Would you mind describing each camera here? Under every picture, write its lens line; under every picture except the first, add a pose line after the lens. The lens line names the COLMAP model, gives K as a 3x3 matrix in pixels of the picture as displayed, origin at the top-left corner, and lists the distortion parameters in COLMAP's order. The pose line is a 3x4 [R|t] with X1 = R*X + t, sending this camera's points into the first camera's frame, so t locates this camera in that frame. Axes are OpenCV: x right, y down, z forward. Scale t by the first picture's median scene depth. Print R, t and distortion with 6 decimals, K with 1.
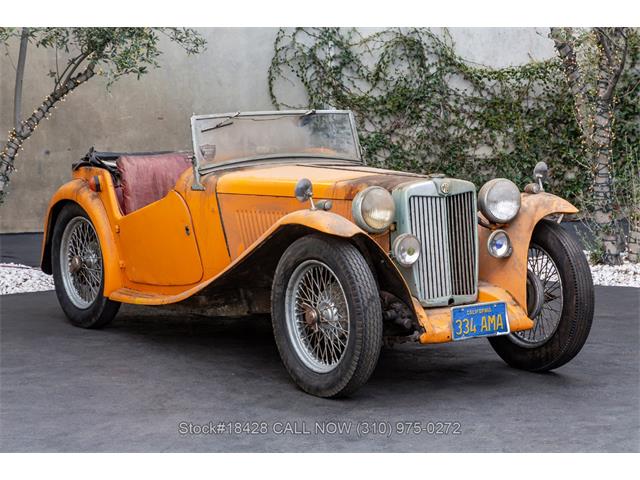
lens RADIAL K [[2656.3, 0, 339.0], [0, 2656.3, 234.4], [0, 0, 1]] dist [1.232421, 0.000000]
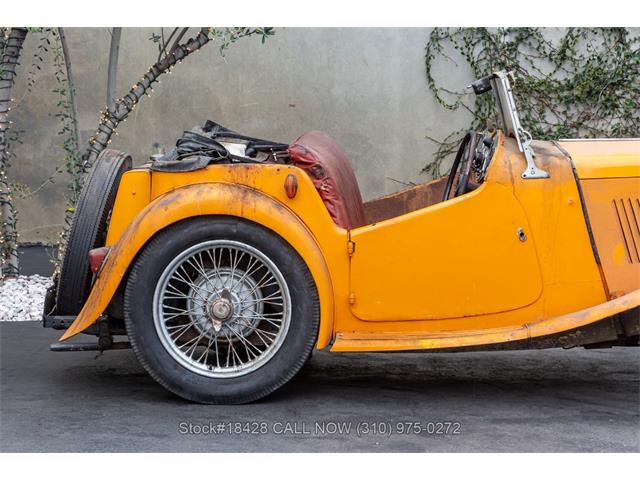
lens RADIAL K [[2493.7, 0, 287.9], [0, 2493.7, 238.3], [0, 0, 1]] dist [0.957283, 0.000000]
pose [[0.997196, 0.016840, -0.072912, -0.011543], [-0.017622, 0.999794, -0.010088, 0.004878], [0.072727, 0.011344, 0.997287, 0.237946]]
